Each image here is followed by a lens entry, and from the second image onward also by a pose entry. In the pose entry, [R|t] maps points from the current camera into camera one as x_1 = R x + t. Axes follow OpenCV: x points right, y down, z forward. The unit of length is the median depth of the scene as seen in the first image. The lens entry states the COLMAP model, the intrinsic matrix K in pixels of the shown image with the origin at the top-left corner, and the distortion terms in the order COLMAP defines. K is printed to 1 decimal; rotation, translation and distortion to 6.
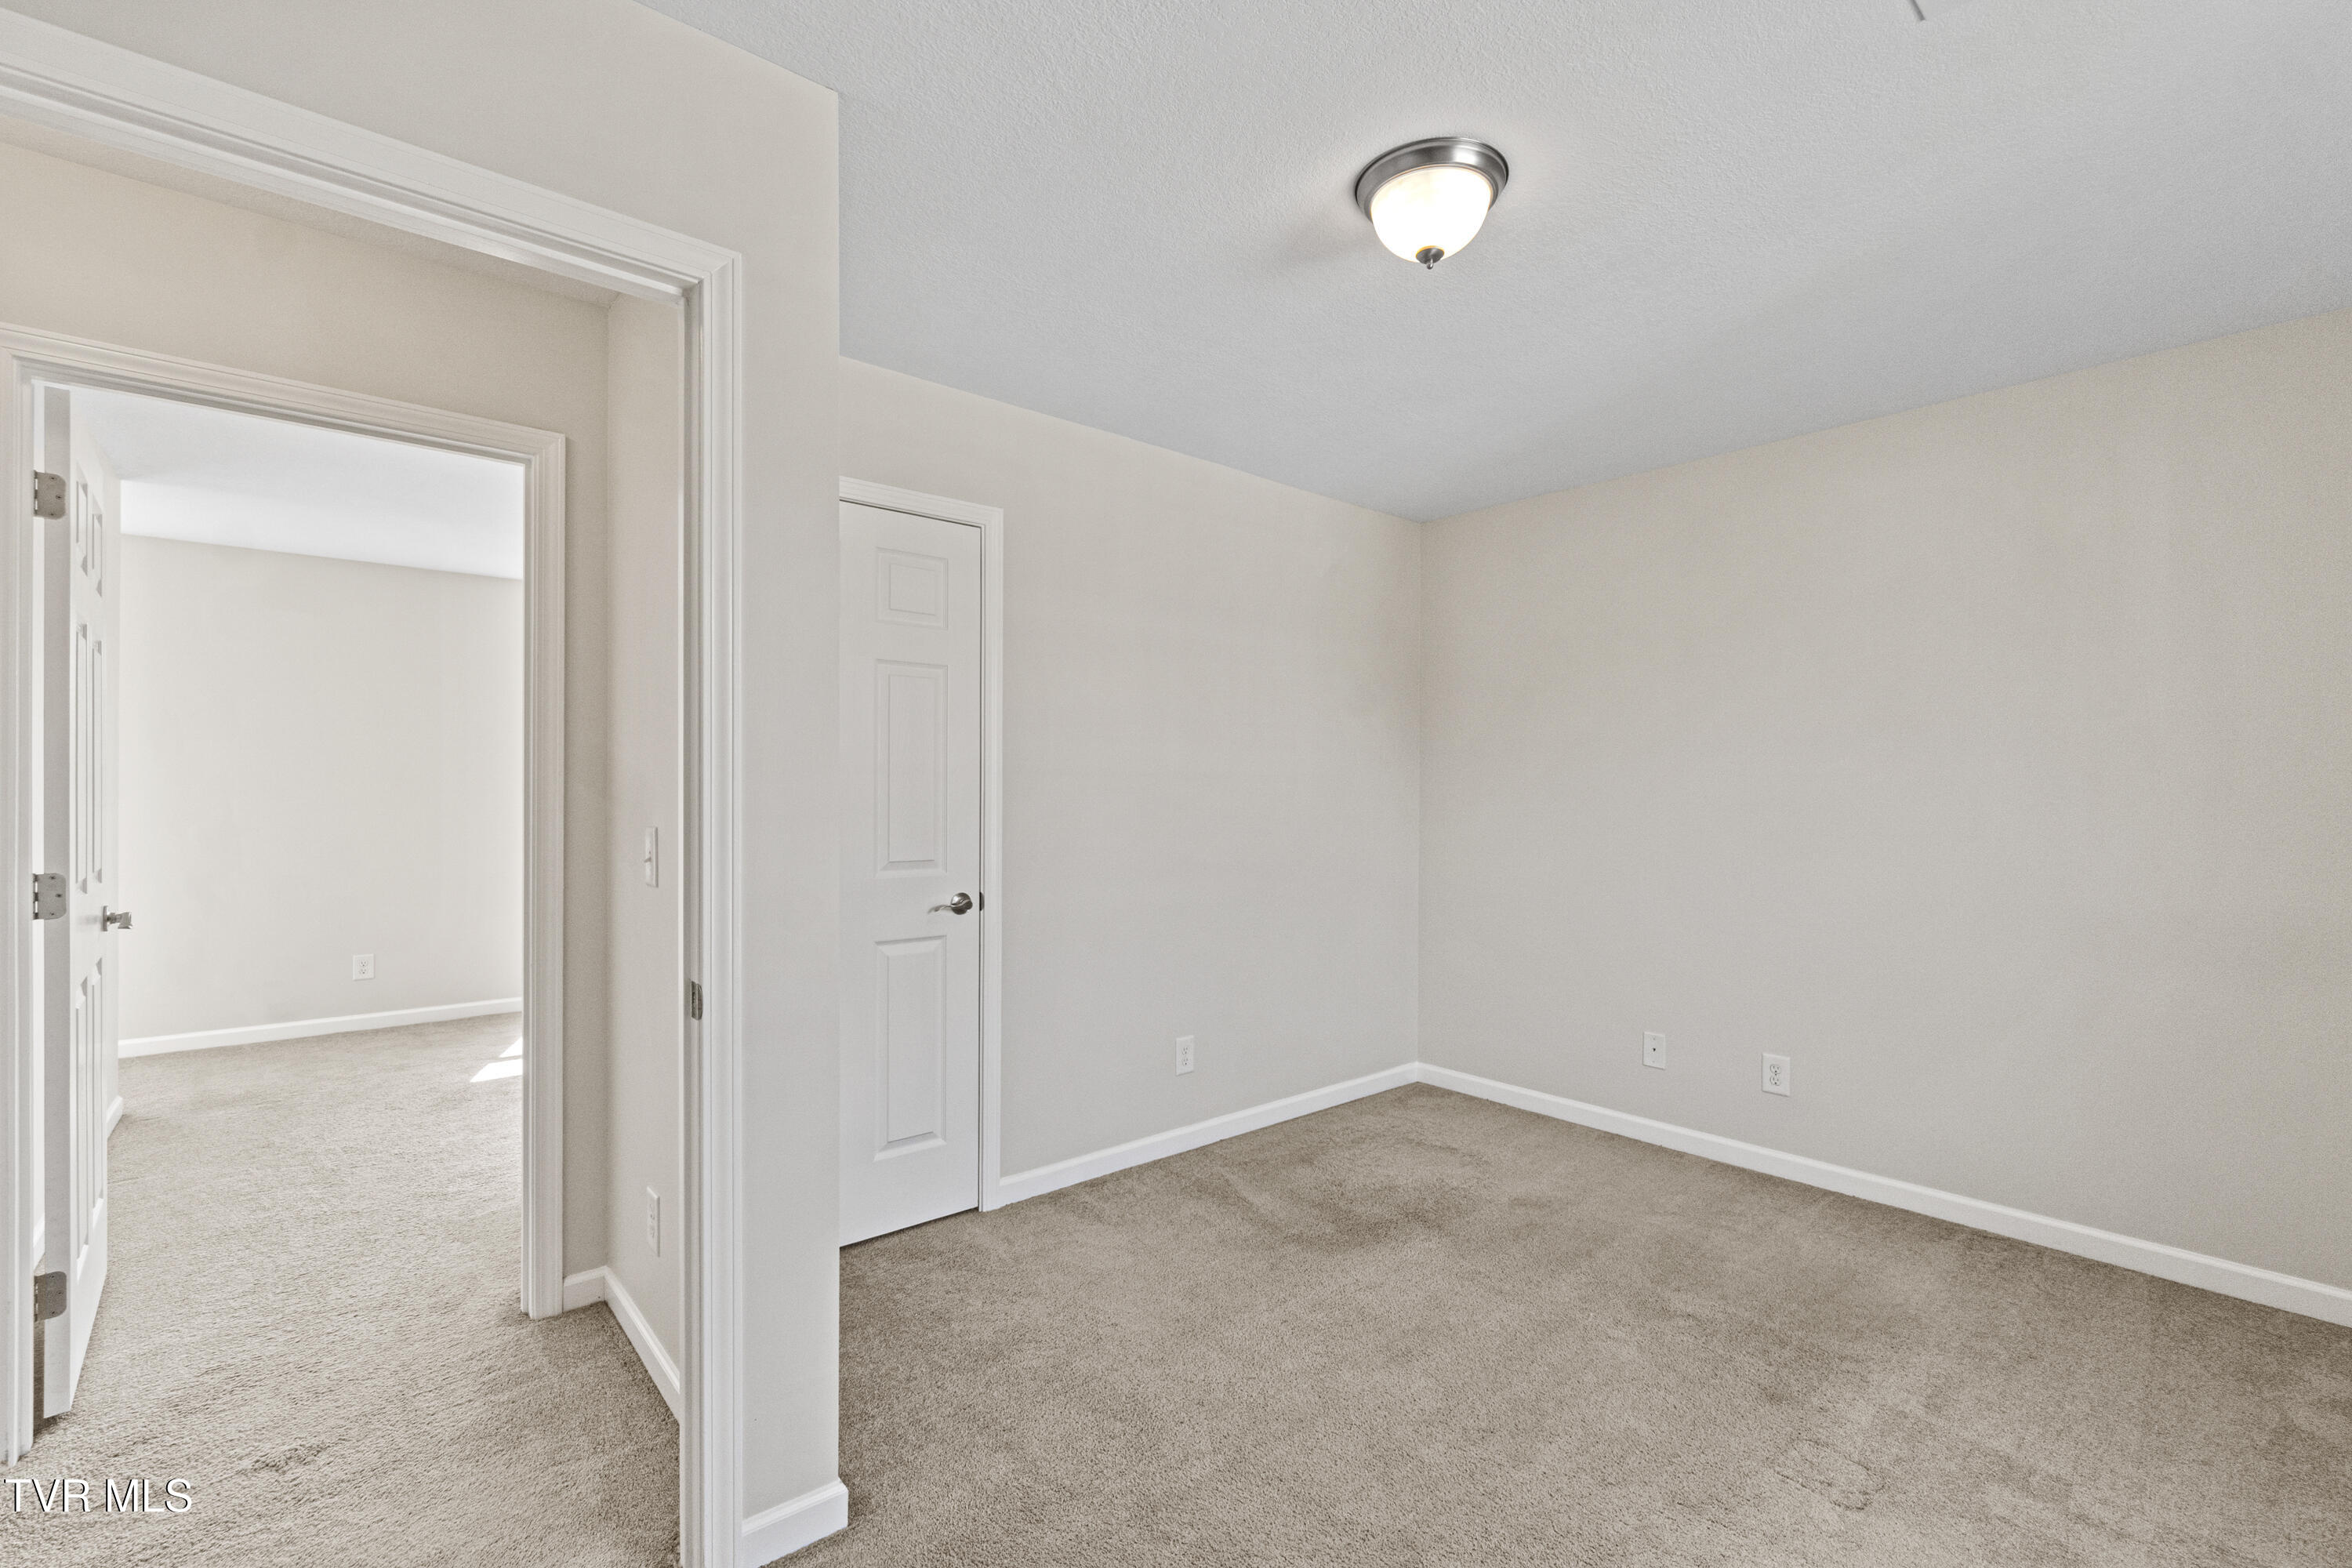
lens RADIAL K [[1026.8, 0, 1187.8], [0, 1026.8, 801.3], [0, 0, 1]] dist [-0.000854, 0.000920]
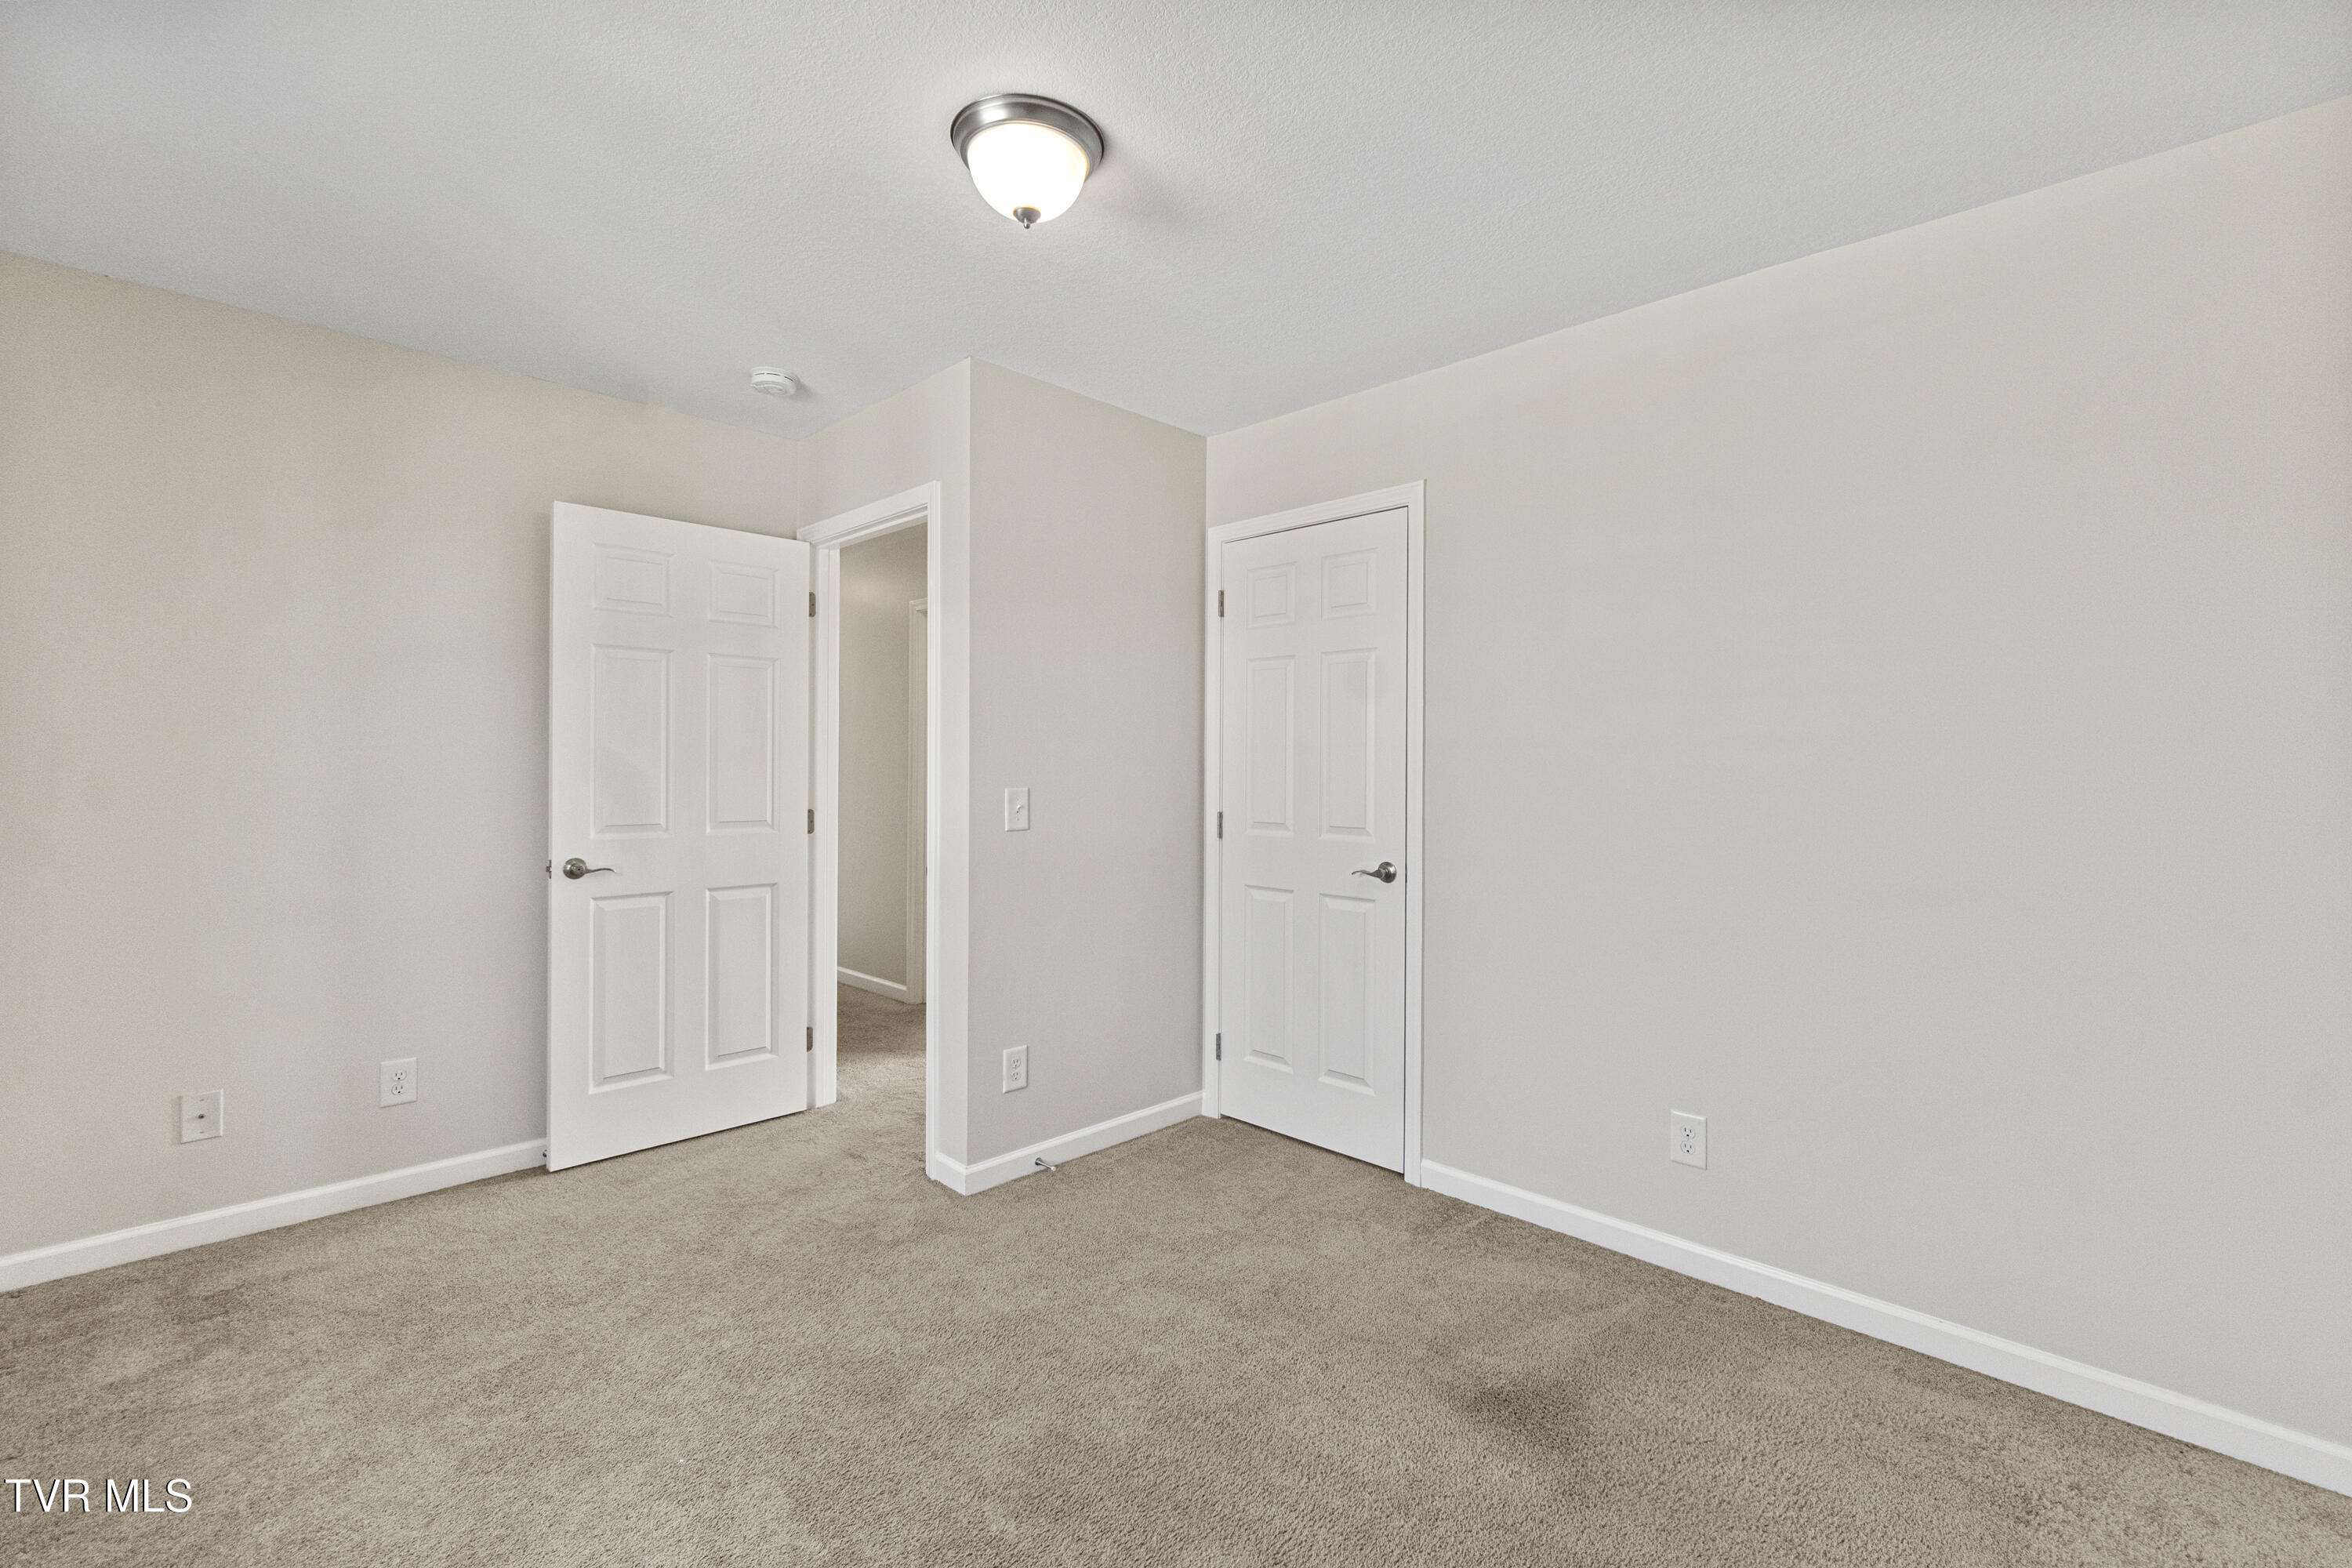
lens RADIAL K [[1026.8, 0, 1166.8], [0, 1026.8, 772.9], [0, 0, 1]] dist [-0.000854, 0.000920]
pose [[0.061633, -0.001052, -0.998098, 0.809825], [-0.018088, 0.999834, -0.002170, 0.004881], [0.997935, 0.018187, 0.061604, 0.708441]]
